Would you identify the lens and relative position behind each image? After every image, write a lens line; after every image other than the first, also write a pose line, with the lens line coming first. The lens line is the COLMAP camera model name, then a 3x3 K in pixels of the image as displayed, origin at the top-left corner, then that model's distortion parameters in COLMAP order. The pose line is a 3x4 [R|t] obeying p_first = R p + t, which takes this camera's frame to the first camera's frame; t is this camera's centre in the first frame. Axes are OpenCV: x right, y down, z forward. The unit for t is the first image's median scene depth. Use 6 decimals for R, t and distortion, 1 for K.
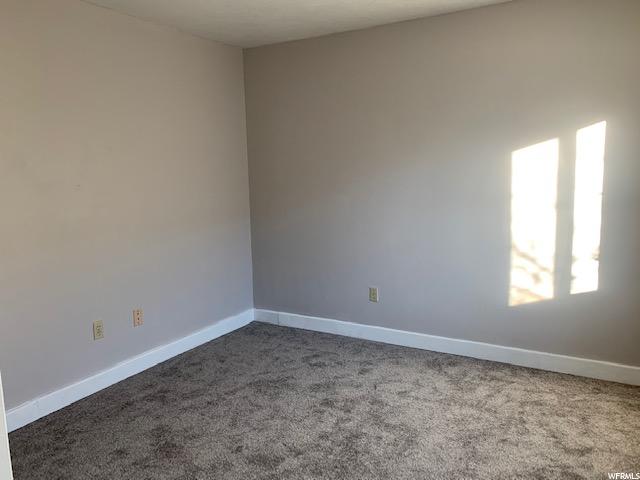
lens RADIAL K [[491.0, 0, 318.4], [0, 491.0, 234.0], [0, 0, 1]] dist [0.085776, -0.087208]
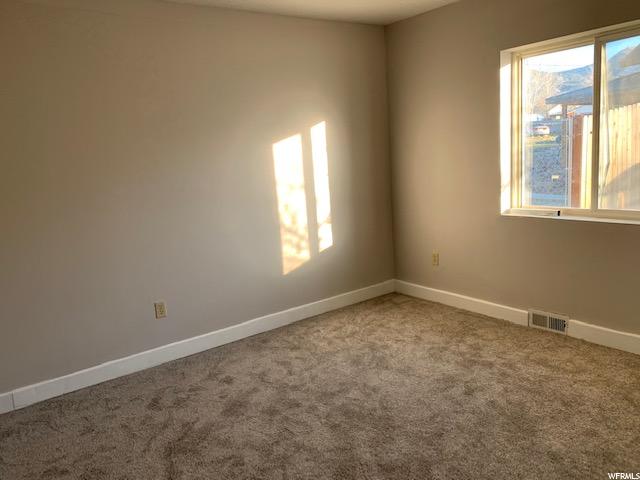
lens RADIAL K [[491.0, 0, 318.4], [0, 491.0, 234.0], [0, 0, 1]] dist [0.085776, -0.087208]
pose [[0.403342, -0.156668, 0.901538, -0.642460], [0.174204, 0.980362, 0.092428, -0.047040], [-0.898314, 0.119772, 0.422714, 0.435819]]
